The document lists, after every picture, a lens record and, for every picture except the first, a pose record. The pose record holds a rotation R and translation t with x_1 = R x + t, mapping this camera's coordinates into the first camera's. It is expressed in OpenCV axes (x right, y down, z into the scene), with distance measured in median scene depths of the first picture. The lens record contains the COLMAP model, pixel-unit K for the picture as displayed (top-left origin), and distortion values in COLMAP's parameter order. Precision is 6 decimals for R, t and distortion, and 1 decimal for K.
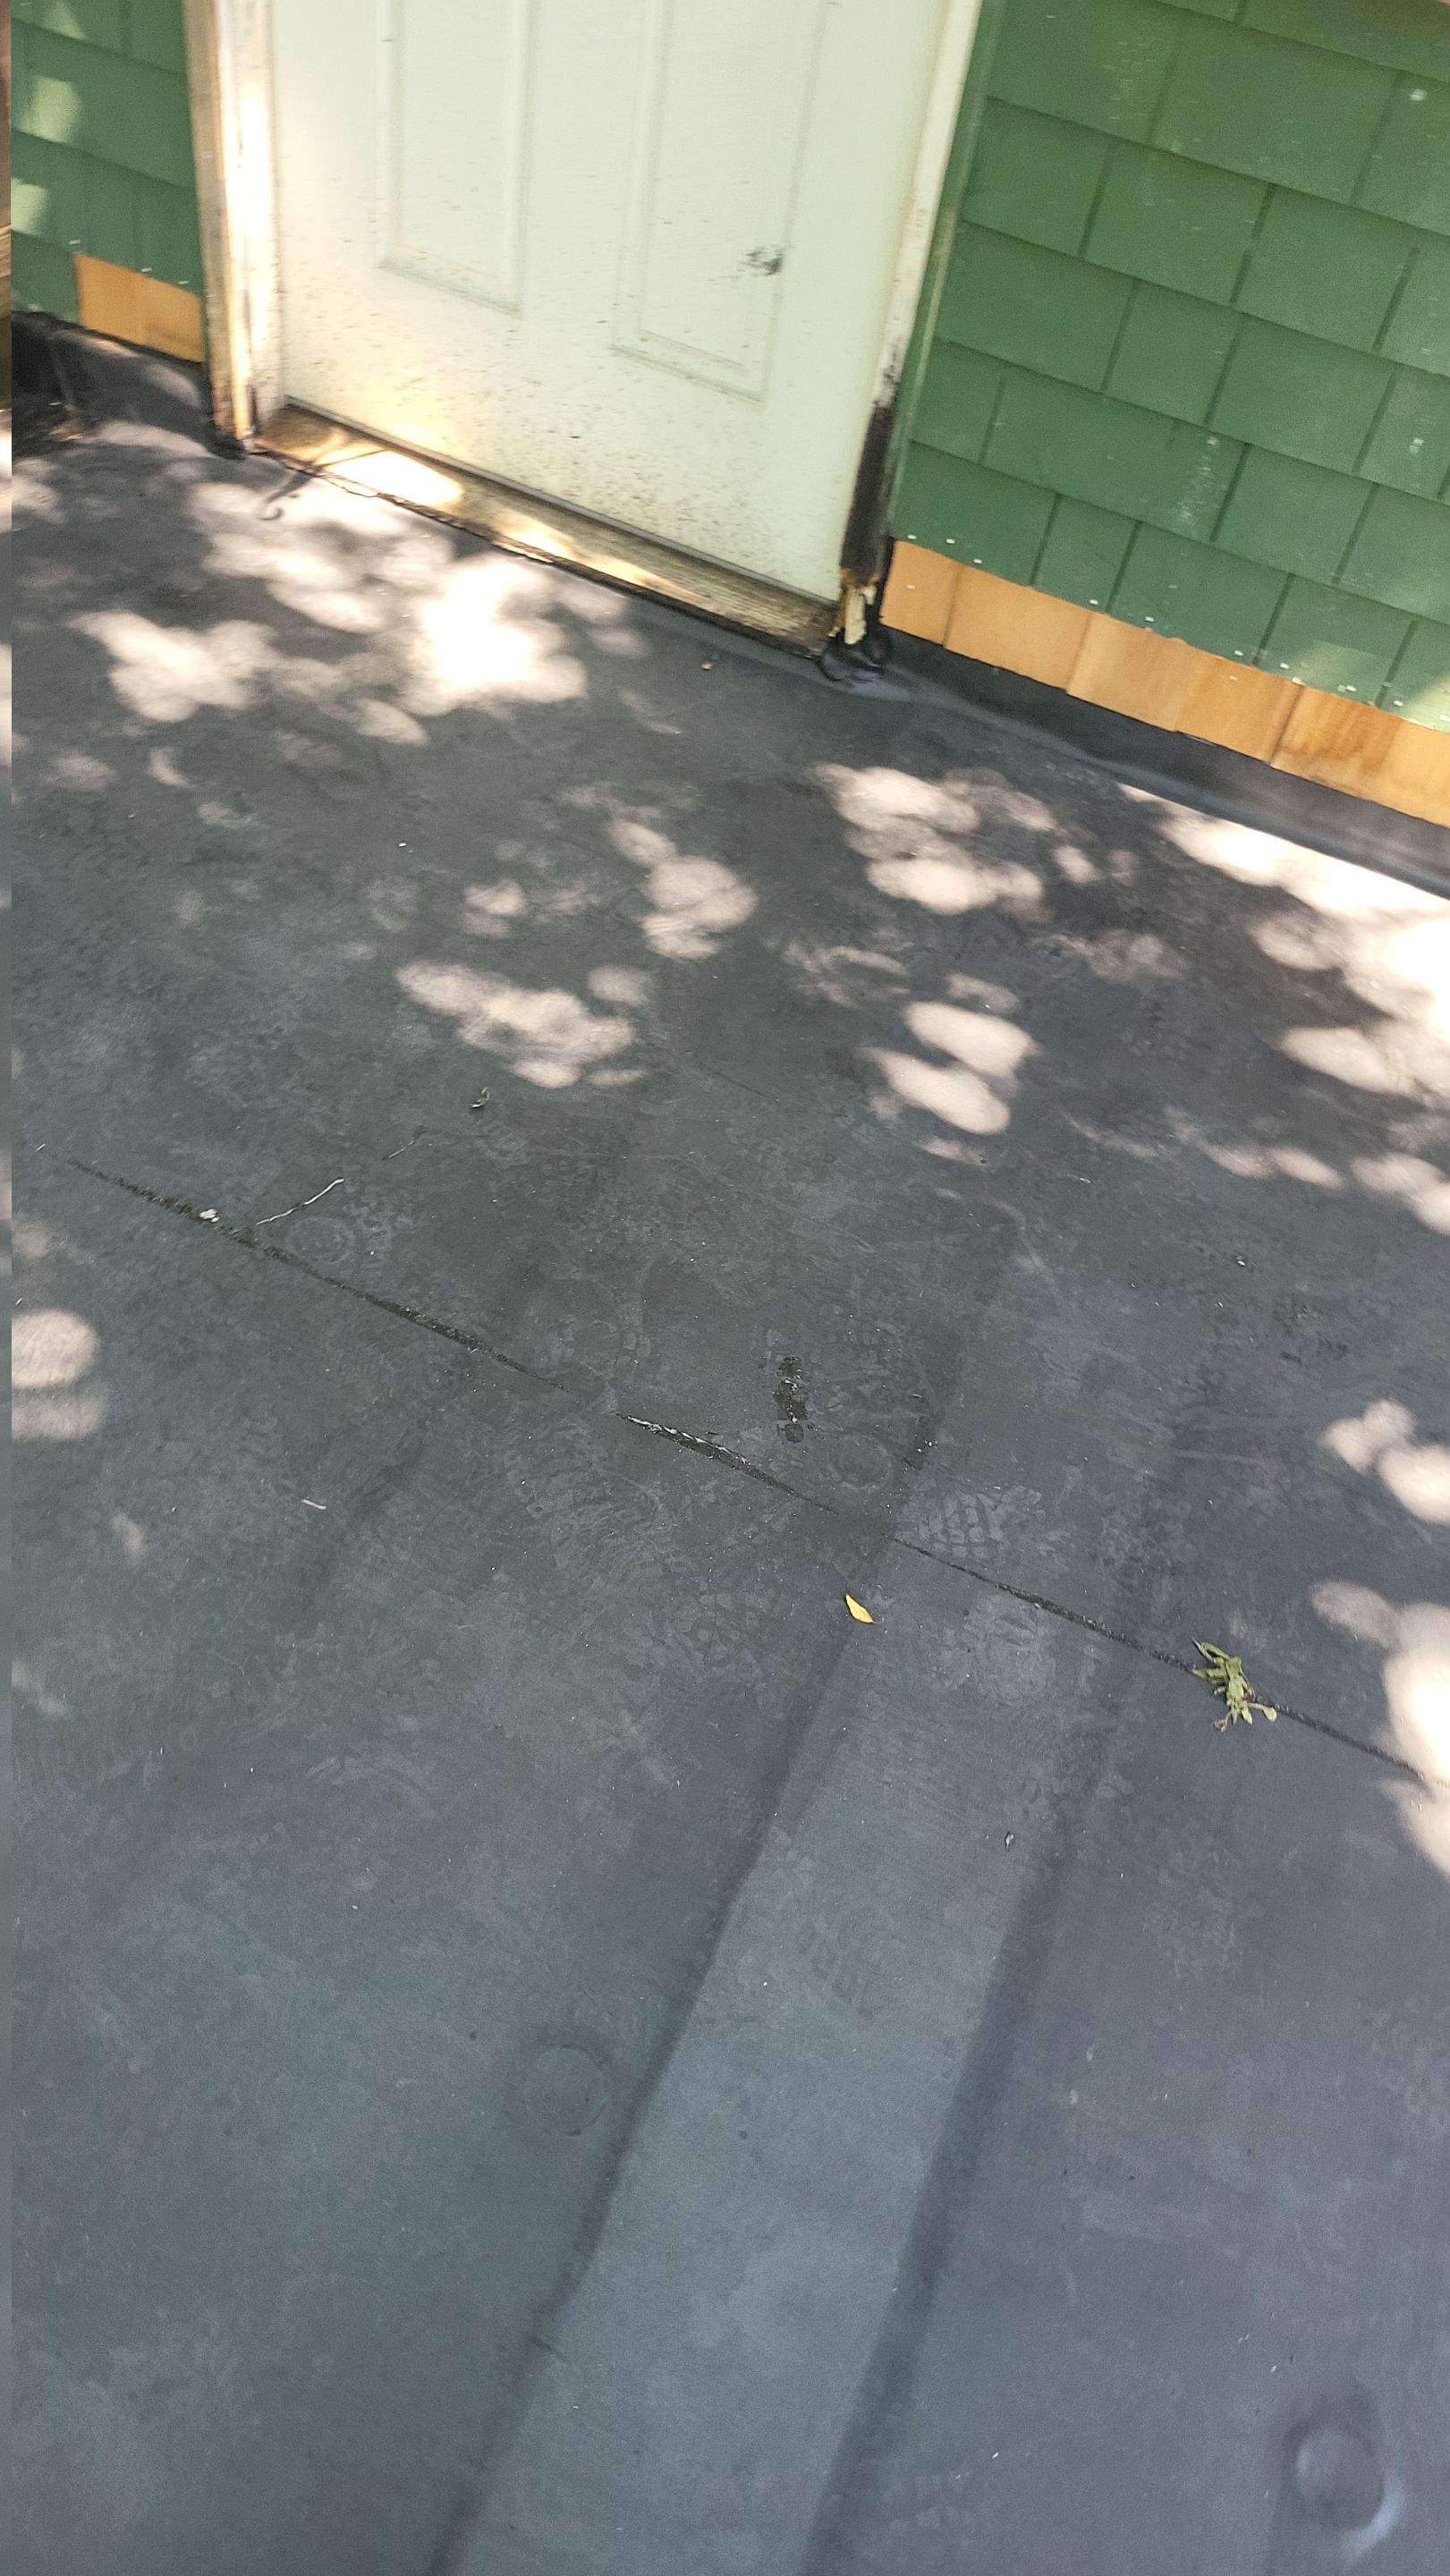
lens RADIAL K [[1841.5, 0, 751.0], [0, 1841.5, 1279.0], [0, 0, 1]] dist [0.022479, -0.050569]
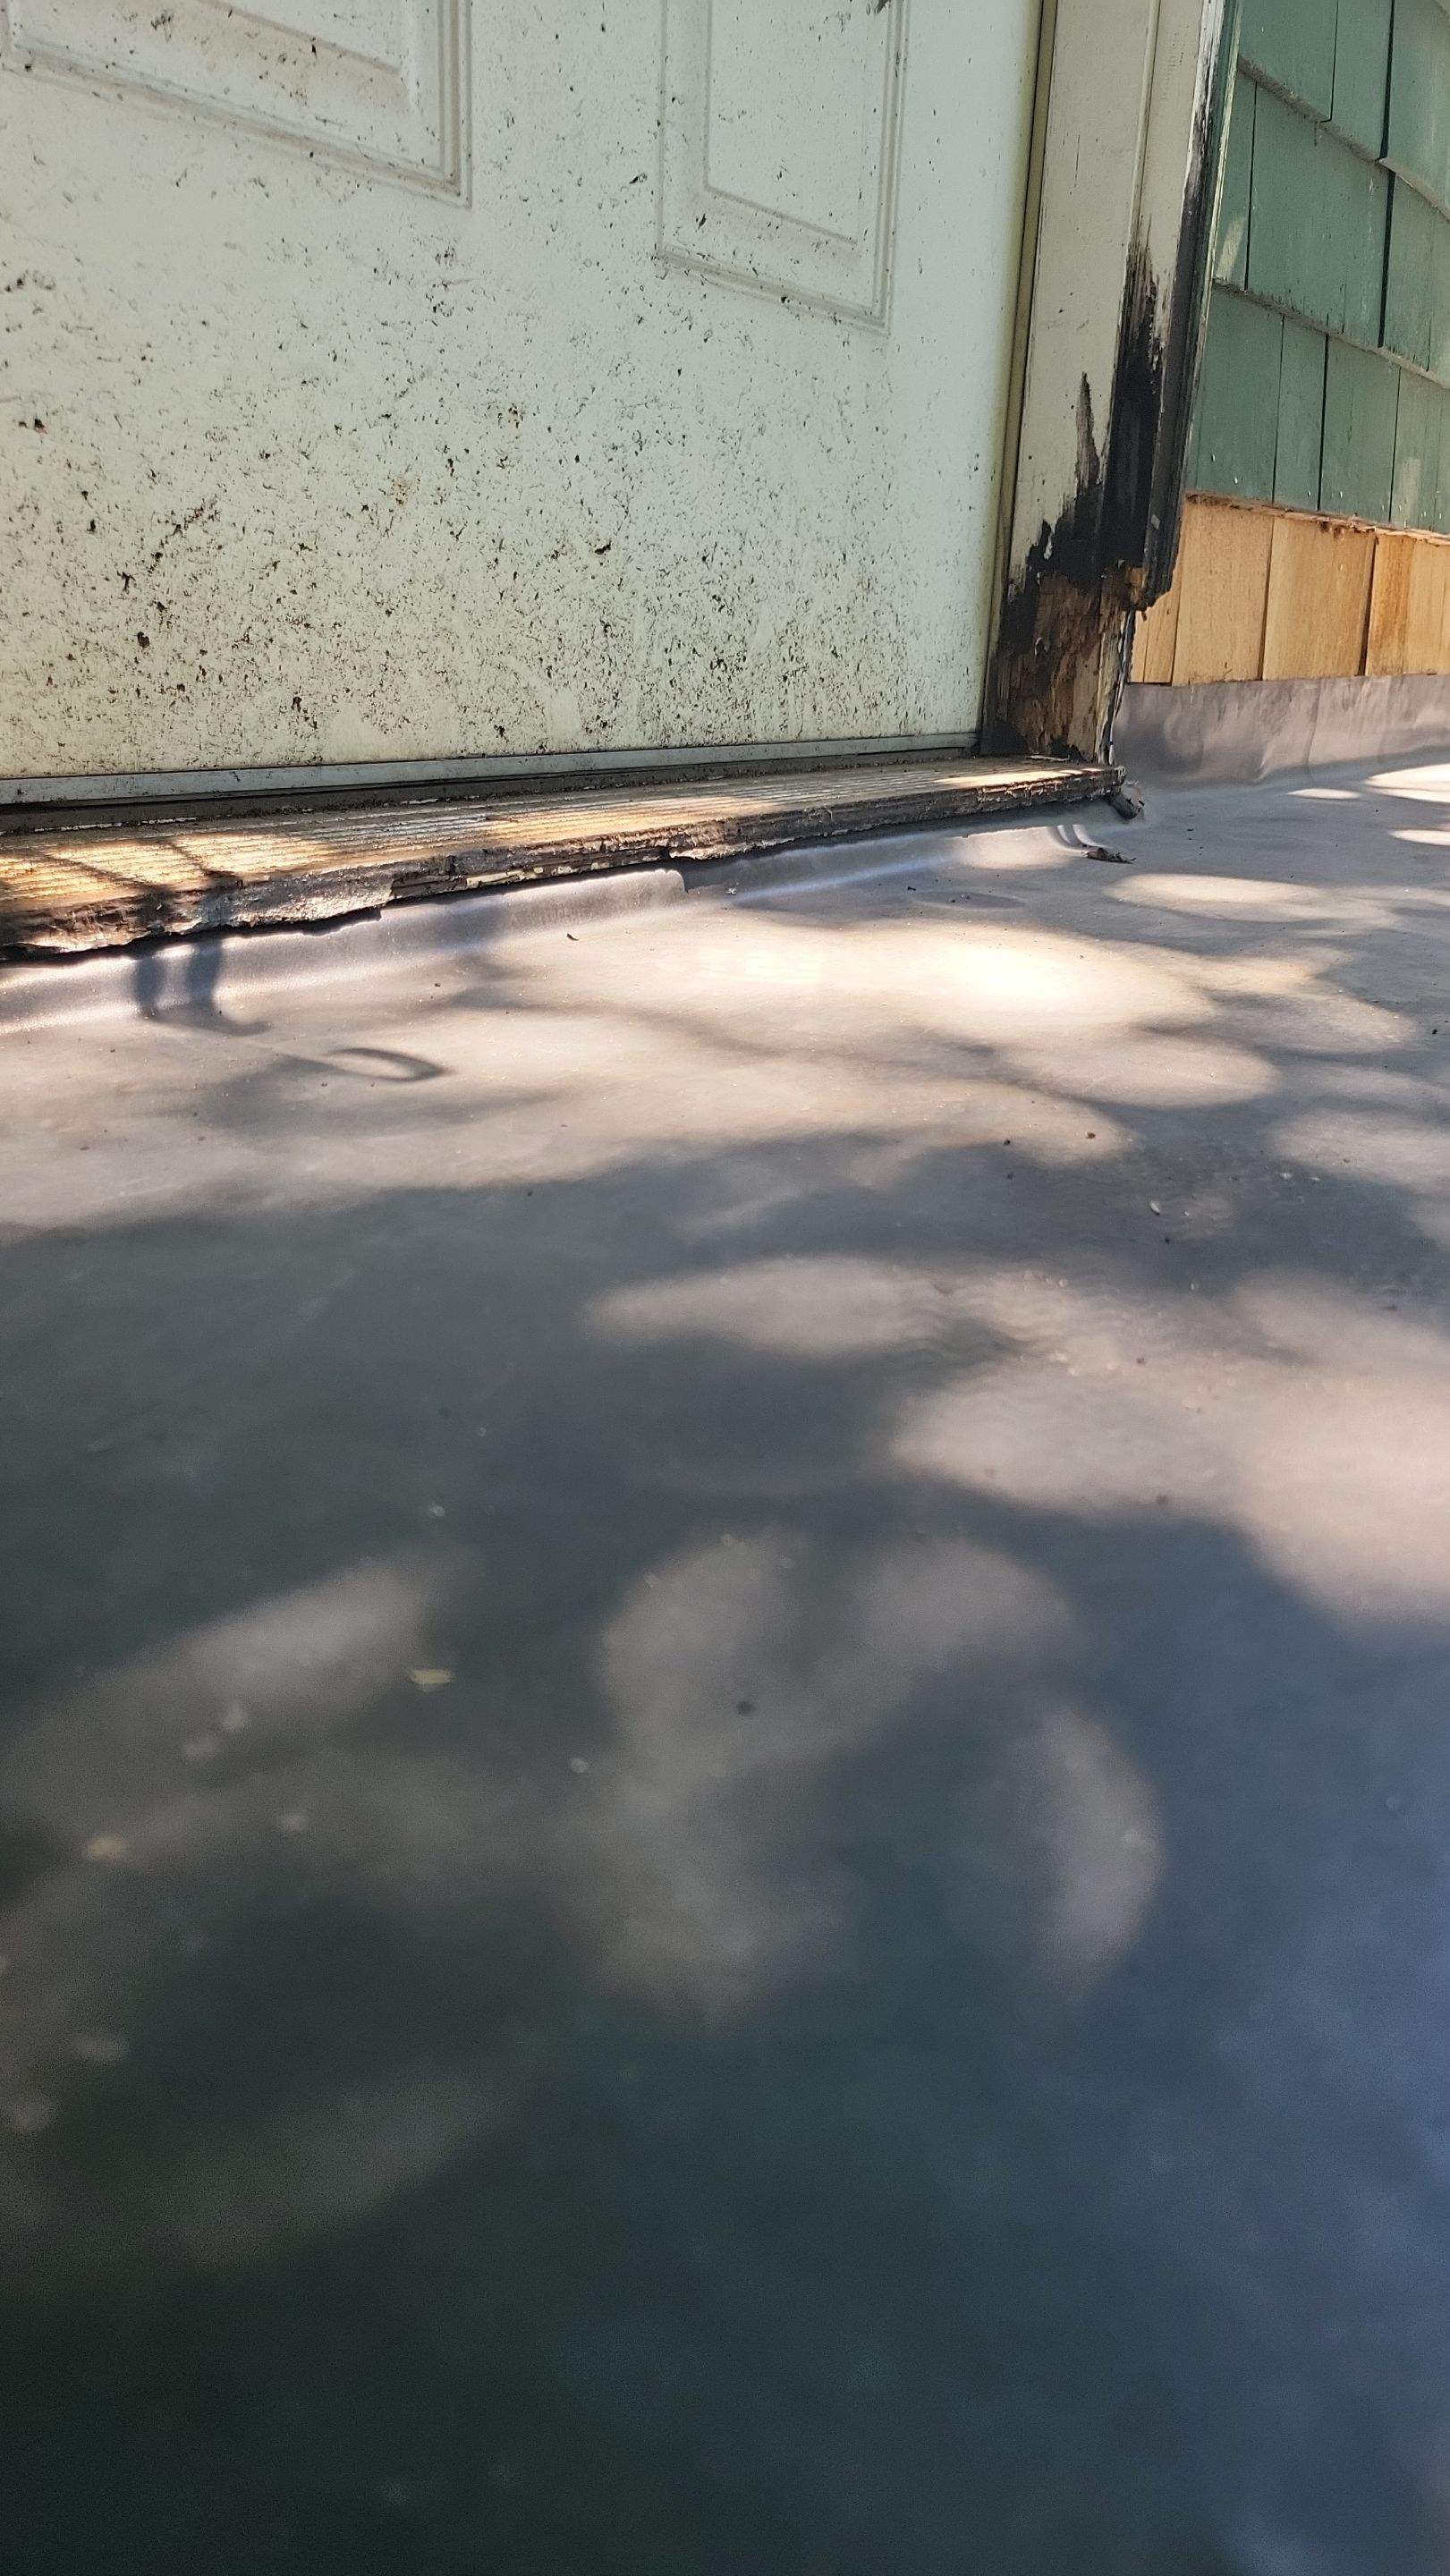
lens RADIAL K [[1815.2, 0, 725.0], [0, 1815.2, 1288.0], [0, 0, 1]] dist [0.030460, -0.057985]
pose [[0.164410, -0.463646, 0.870633, -0.477632], [0.744174, 0.637643, 0.199040, -0.435036], [-0.647437, 0.615178, 0.449868, 0.952518]]
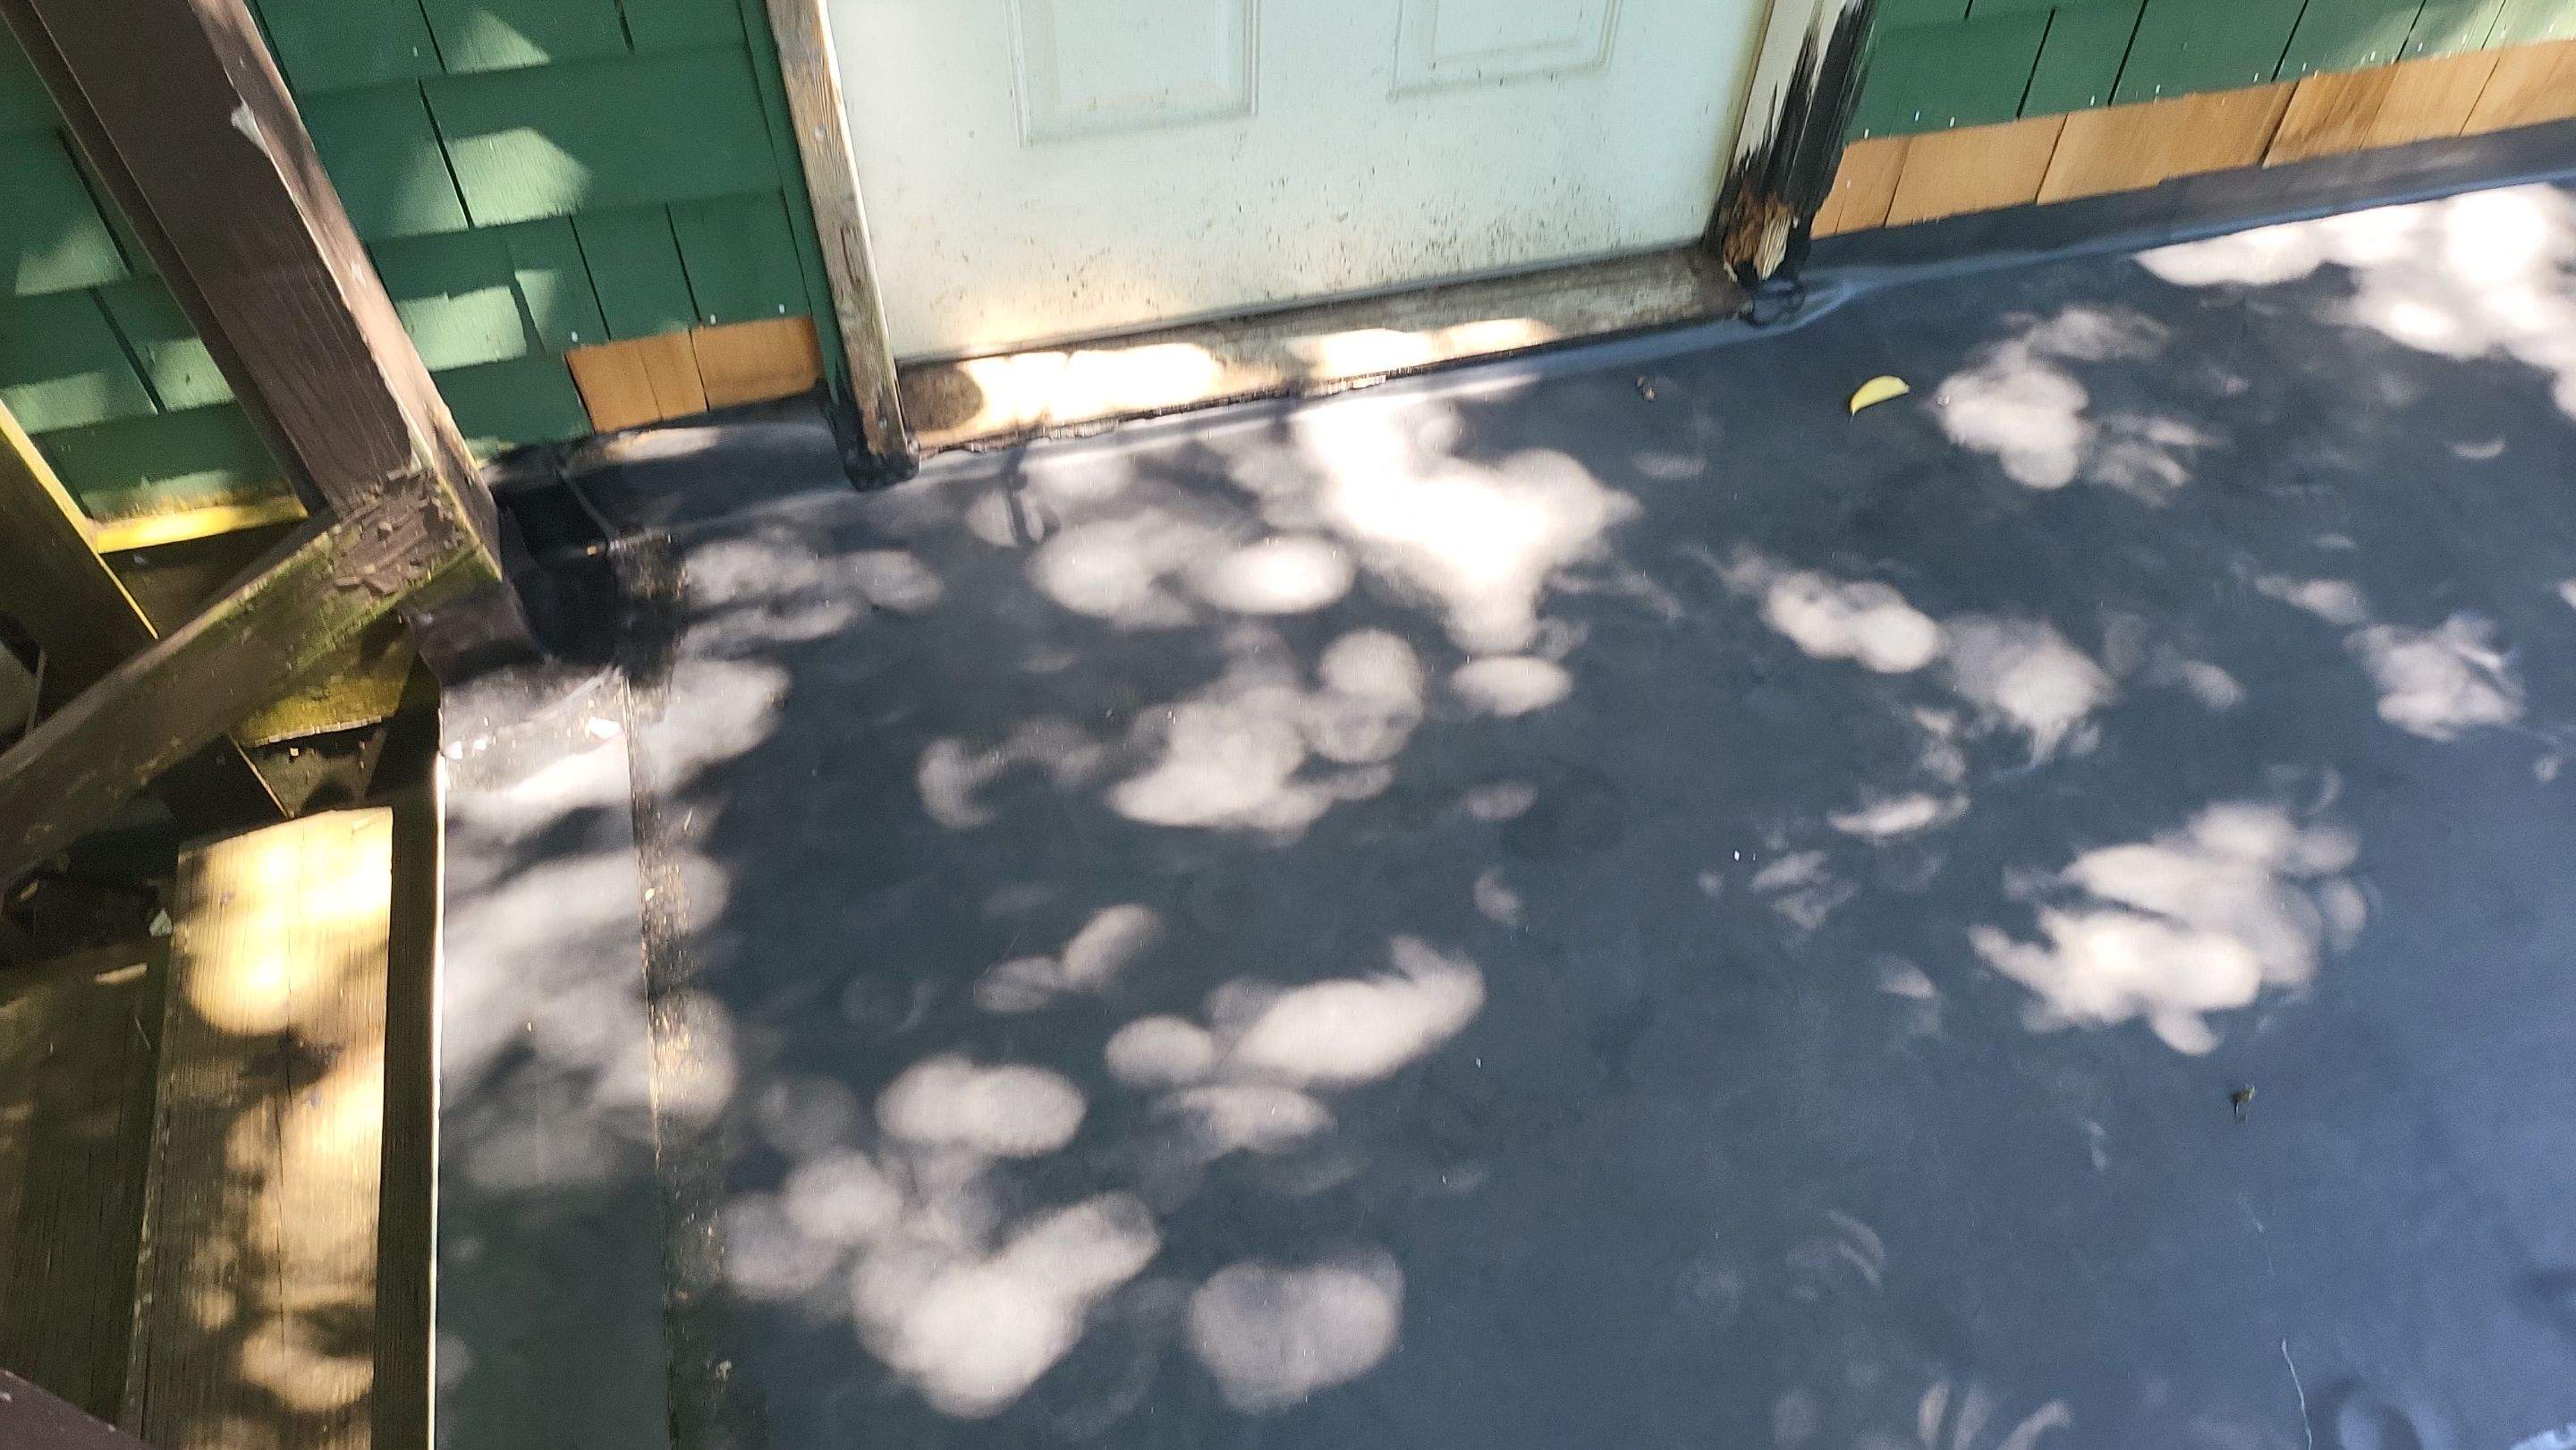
lens RADIAL K [[1815.2, 0, 1288.0], [0, 1815.2, 725.0], [0, 0, 1]] dist [0.030460, -0.057985]
pose [[0.763581, -0.575698, 0.292431, -0.460385], [0.543135, 0.817563, 0.191300, -0.459038], [-0.349211, 0.012757, 0.936957, 0.339178]]
